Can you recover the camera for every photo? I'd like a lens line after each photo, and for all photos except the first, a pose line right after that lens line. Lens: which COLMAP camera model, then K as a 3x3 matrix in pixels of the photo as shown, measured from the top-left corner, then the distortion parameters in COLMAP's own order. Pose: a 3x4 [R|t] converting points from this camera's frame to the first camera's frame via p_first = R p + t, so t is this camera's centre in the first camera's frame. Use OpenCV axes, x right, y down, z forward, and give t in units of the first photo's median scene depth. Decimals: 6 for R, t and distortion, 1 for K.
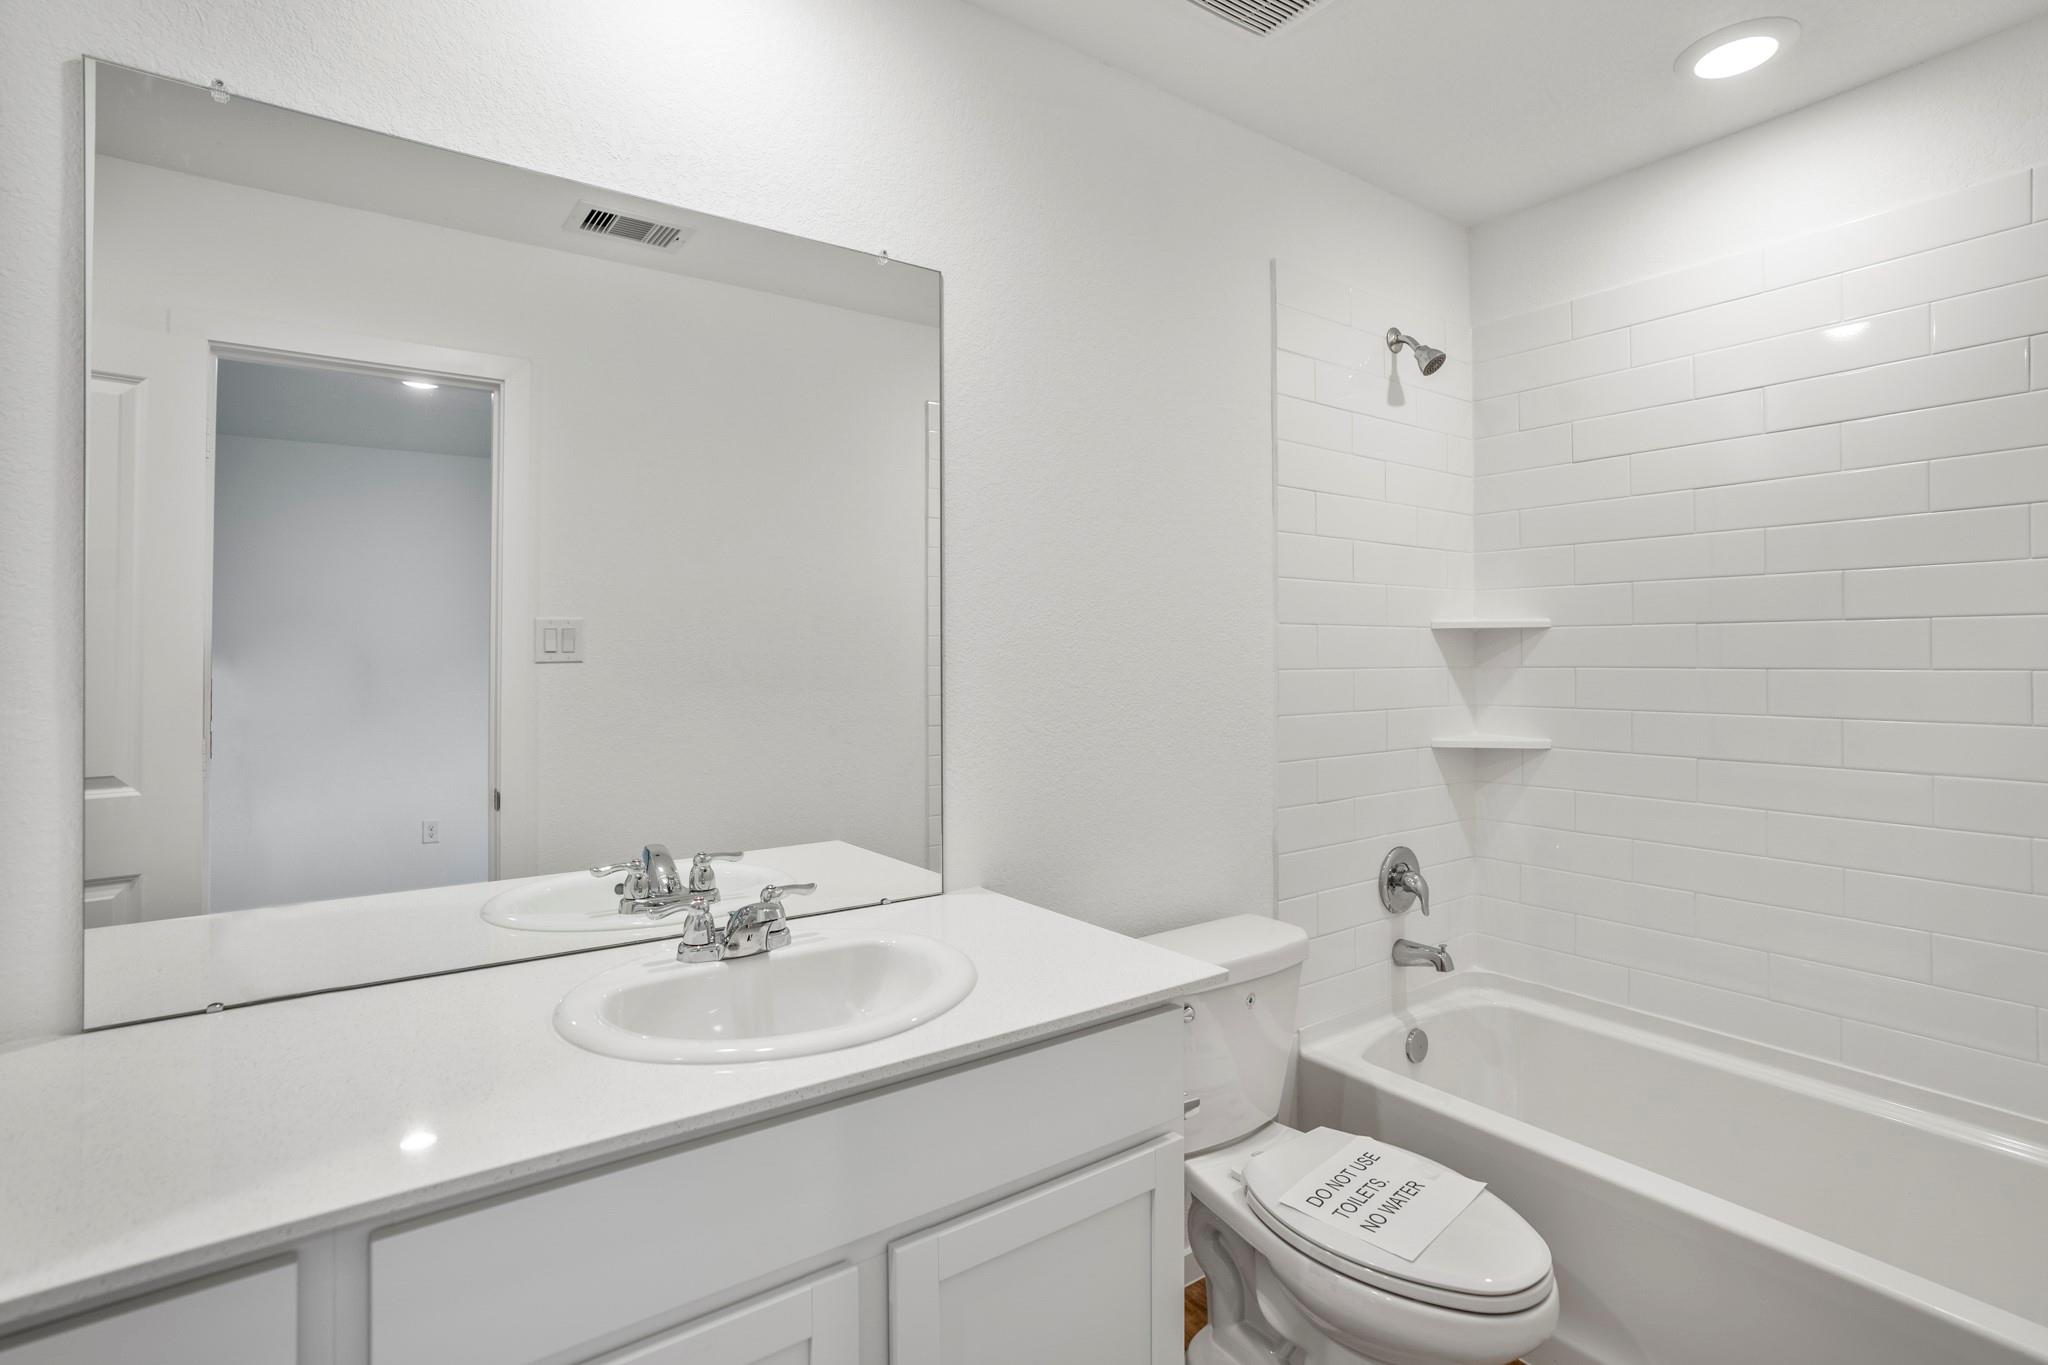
lens RADIAL K [[965.7, 0, 1019.9], [0, 965.7, 667.3], [0, 0, 1]] dist [-0.019437, 0.001010]
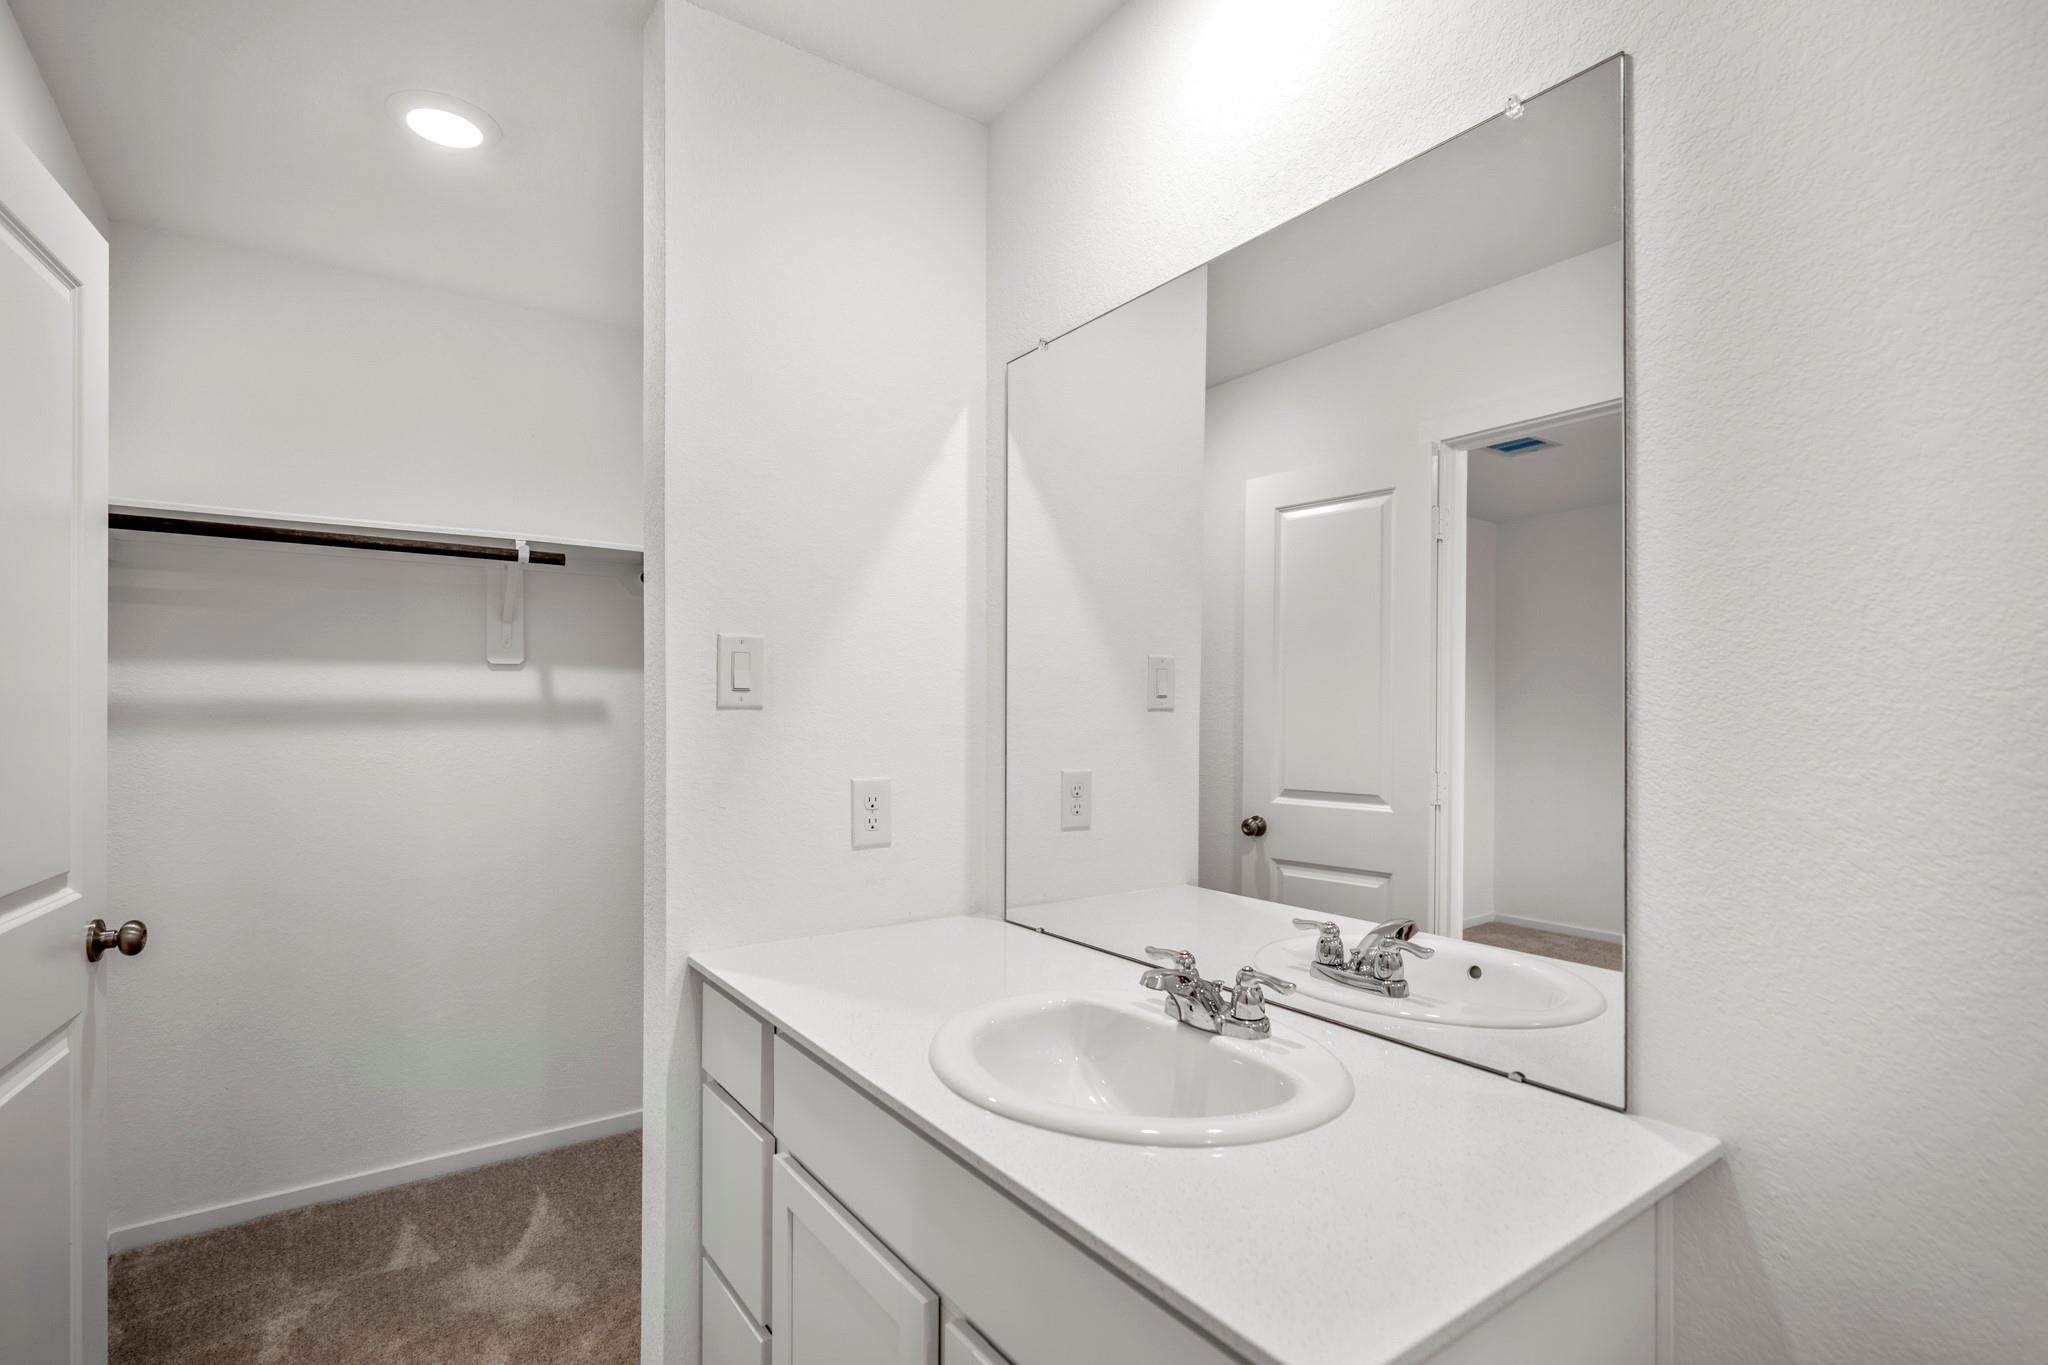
lens RADIAL K [[976.9, 0, 1027.8], [0, 976.9, 707.8], [0, 0, 1]] dist [-0.036029, 0.000799]
pose [[0.009519, 0.001545, -0.999953, 0.610756], [-0.009988, 0.999949, 0.001450, -0.006411], [0.999905, 0.009974, 0.009534, 0.781191]]
